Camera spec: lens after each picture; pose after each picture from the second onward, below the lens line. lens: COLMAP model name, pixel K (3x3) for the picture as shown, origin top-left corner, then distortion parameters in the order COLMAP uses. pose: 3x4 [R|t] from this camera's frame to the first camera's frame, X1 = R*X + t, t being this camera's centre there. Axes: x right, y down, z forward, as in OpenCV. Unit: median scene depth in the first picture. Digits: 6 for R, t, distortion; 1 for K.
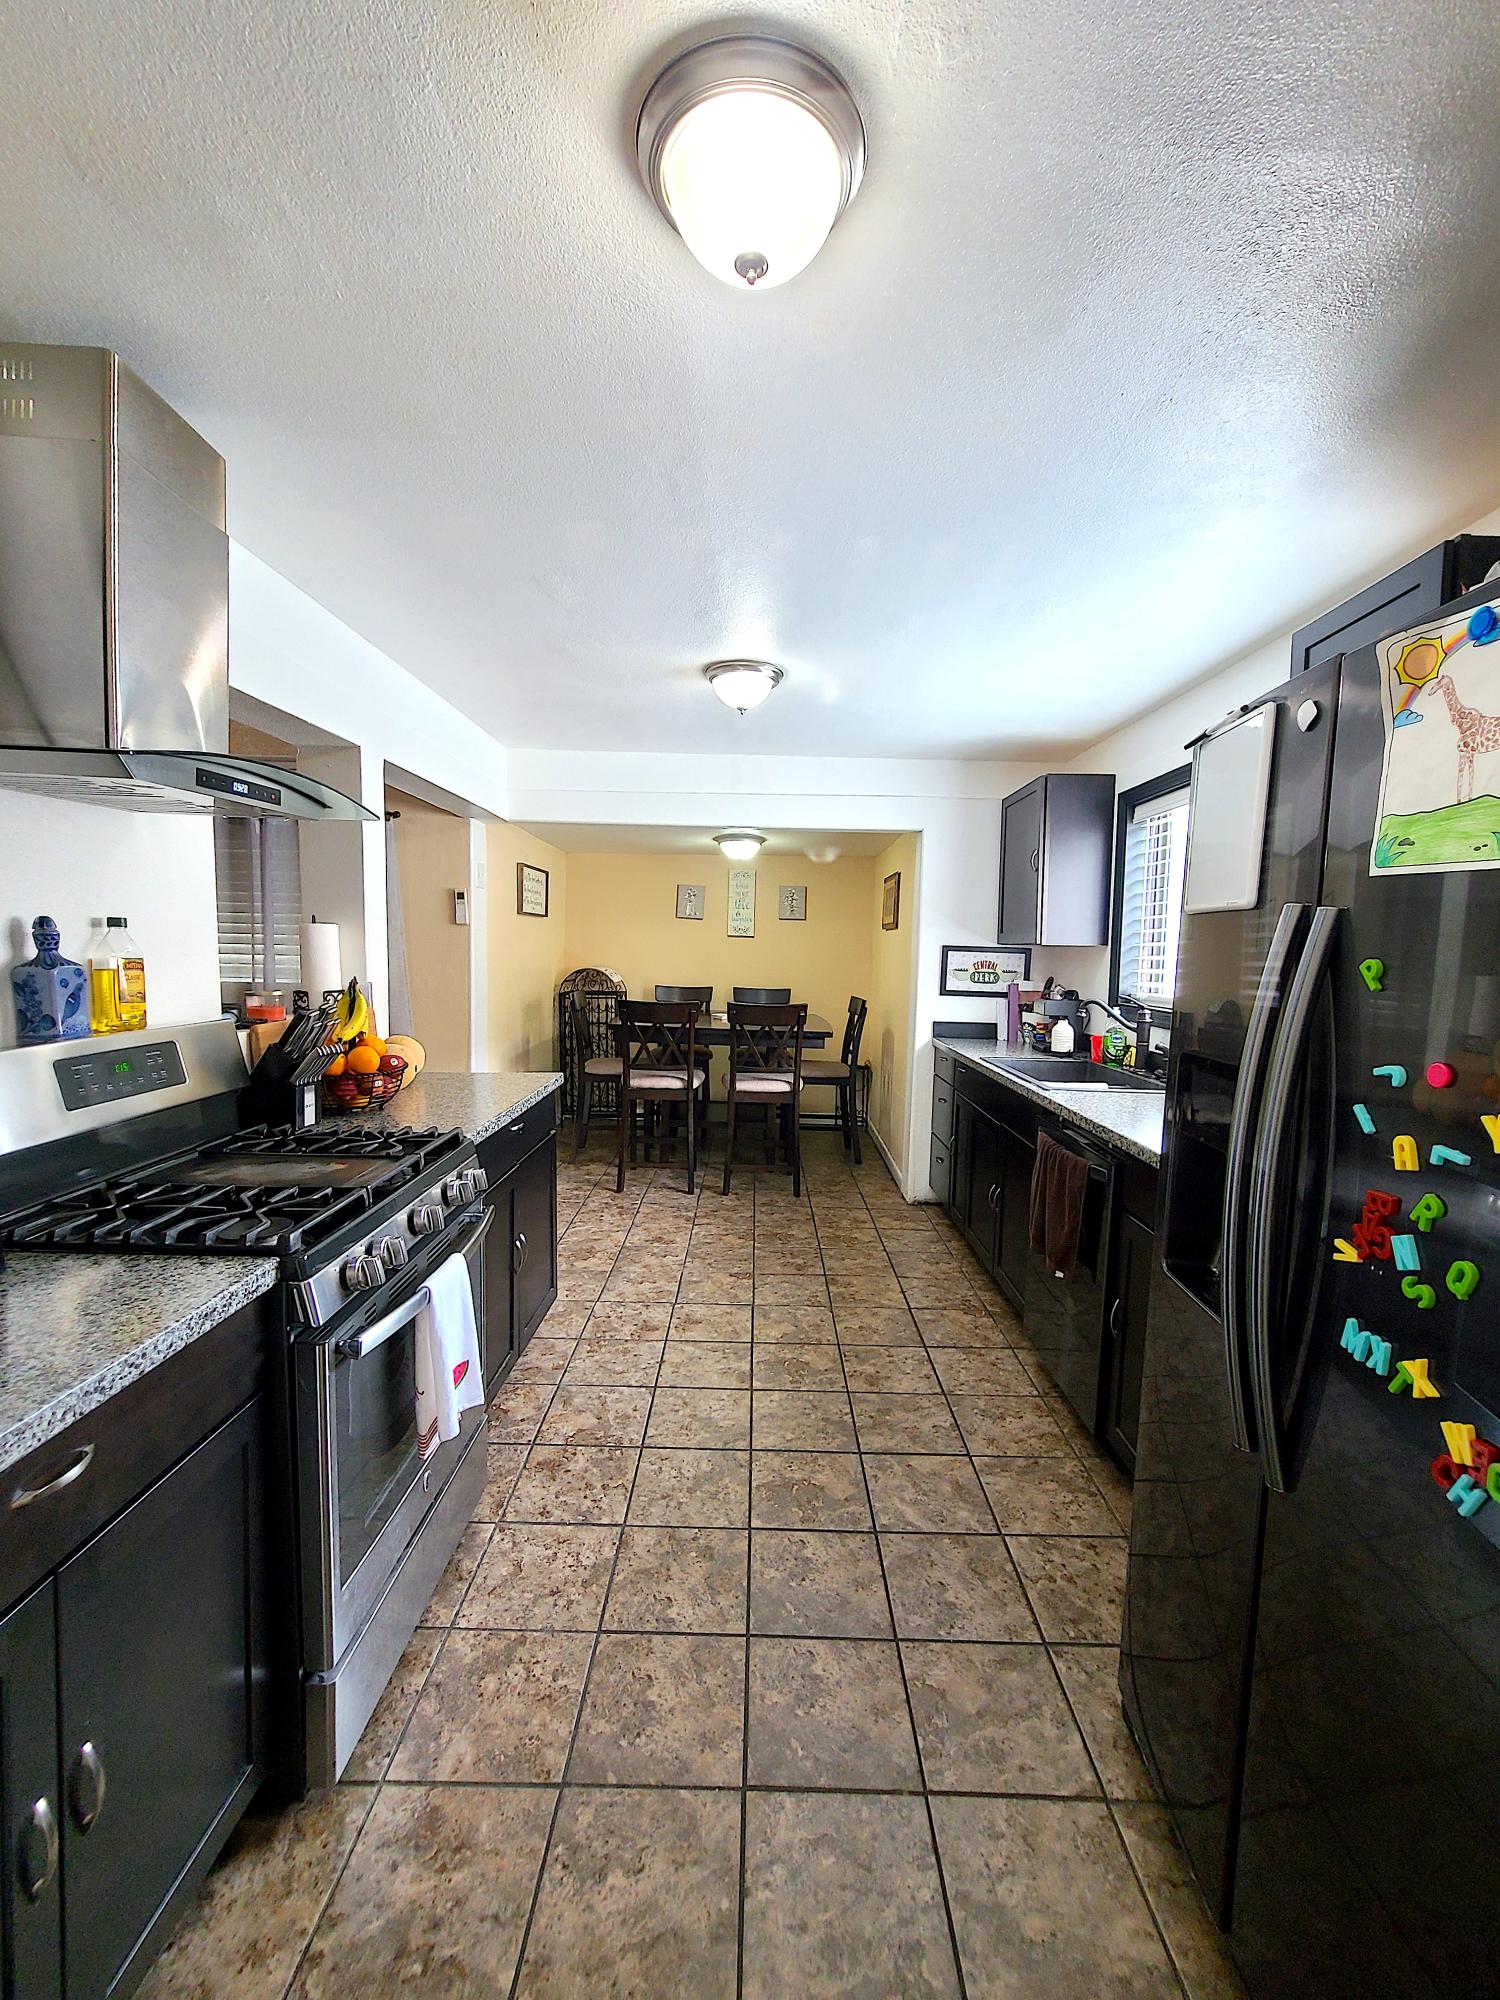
lens RADIAL K [[821.4, 0, 754.6], [0, 821.4, 1006.0], [0, 0, 1]] dist [0.000544, 0.000019]
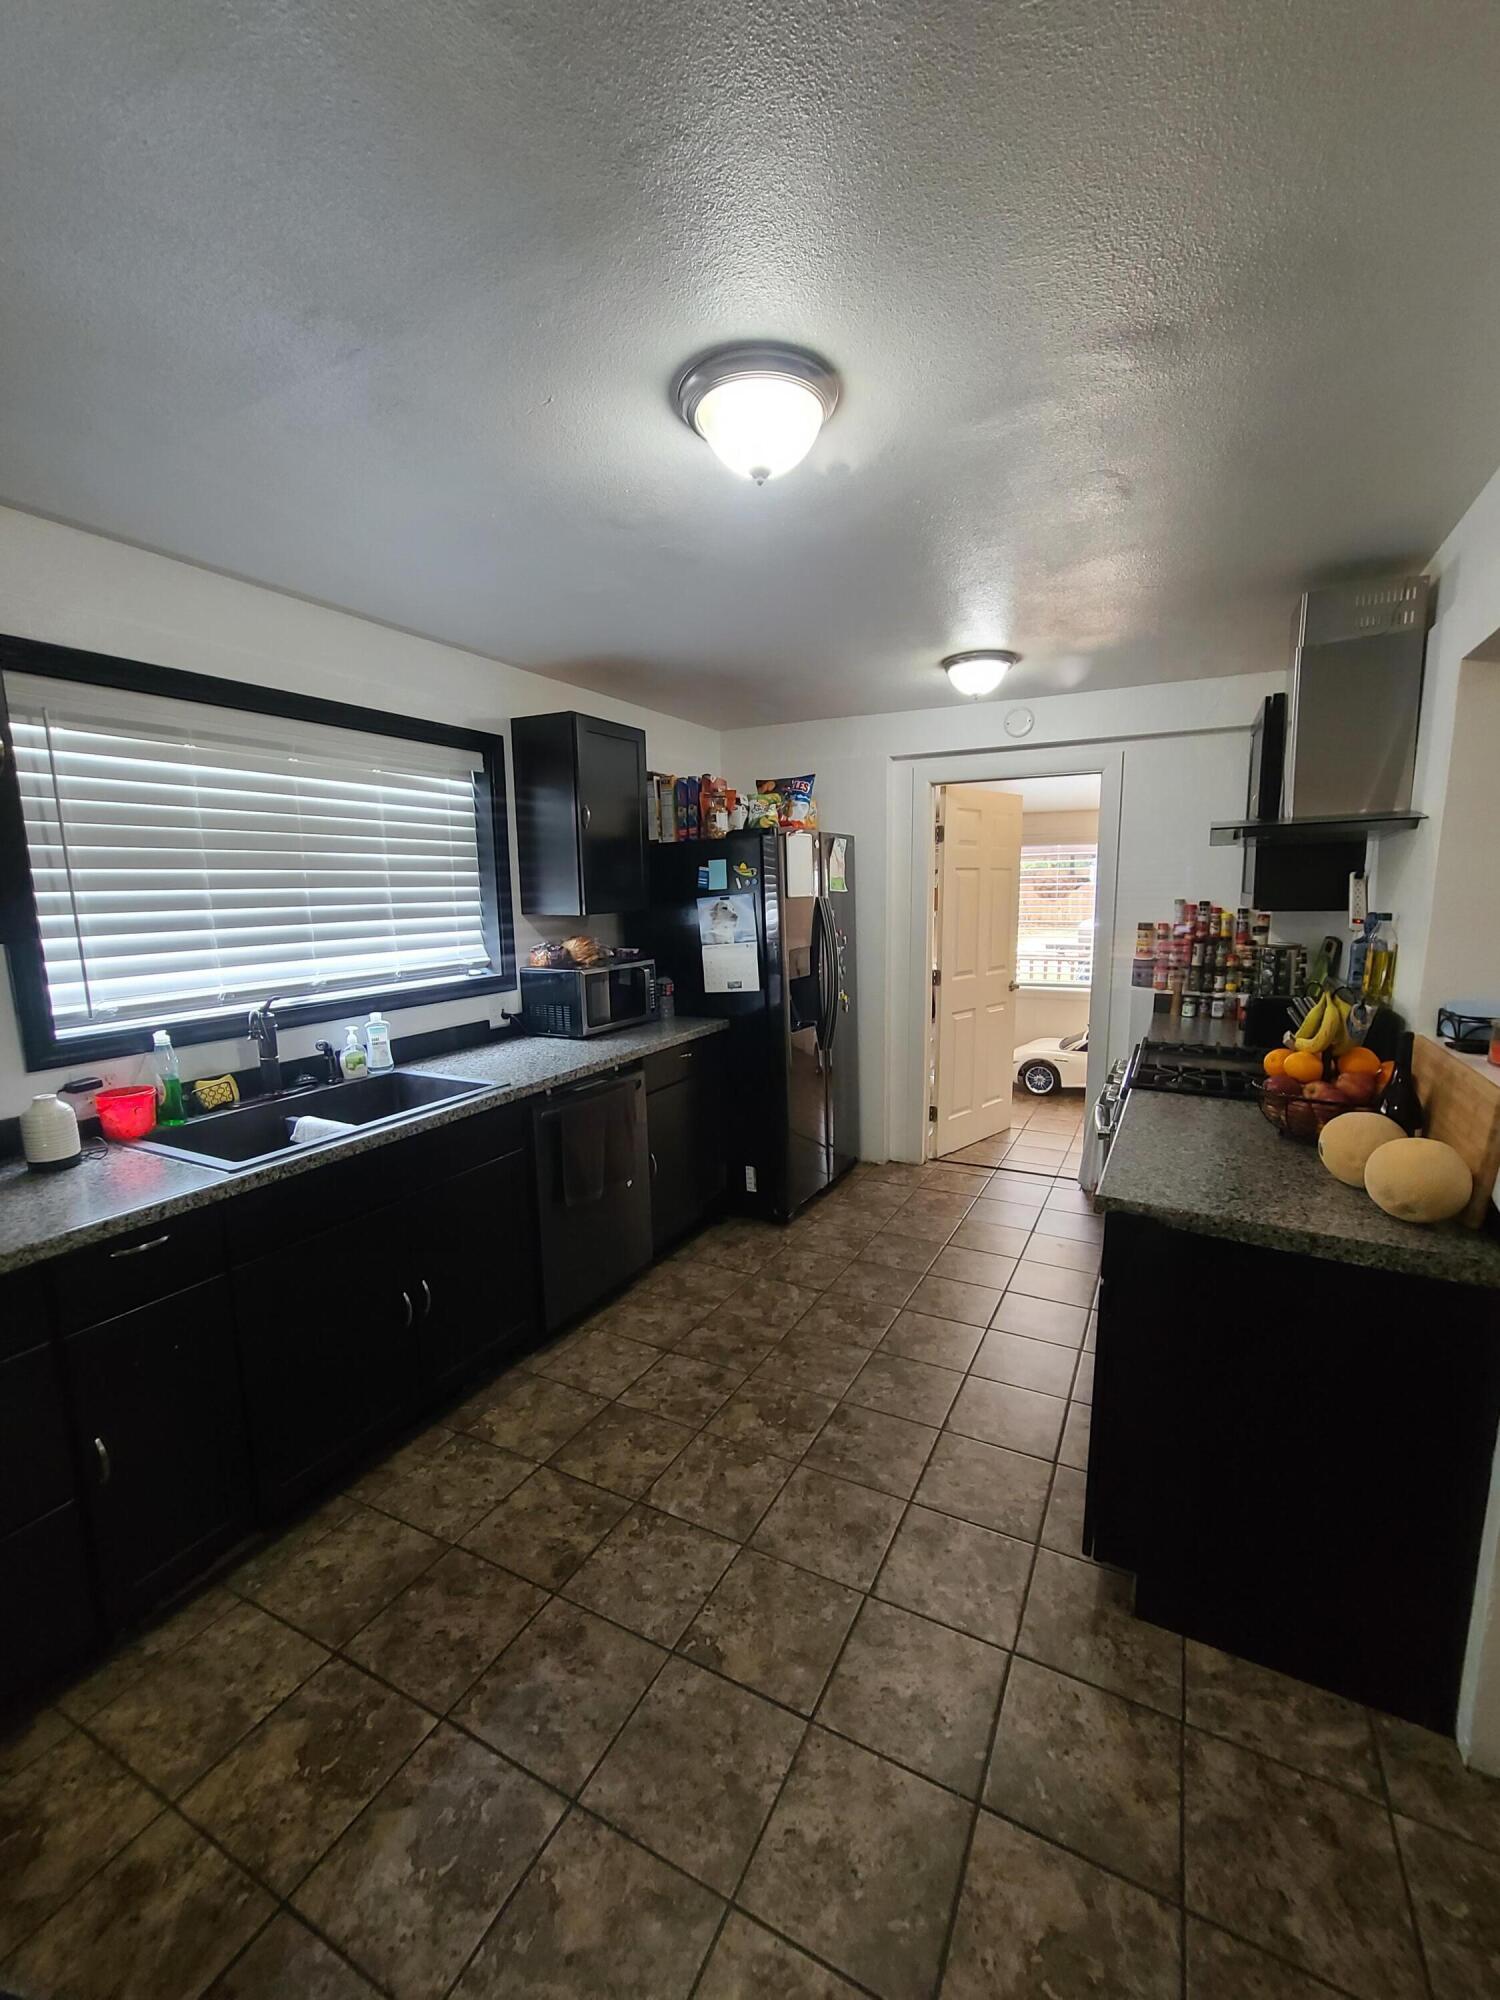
lens RADIAL K [[821.4, 0, 753.0], [0, 821.4, 1004.8], [0, 0, 1]] dist [0.000544, 0.000019]
pose [[-0.888251, -0.084944, 0.451435, -0.249187], [0.019997, 0.974672, 0.222744, -0.158789], [-0.458922, 0.206880, -0.864055, 1.454629]]
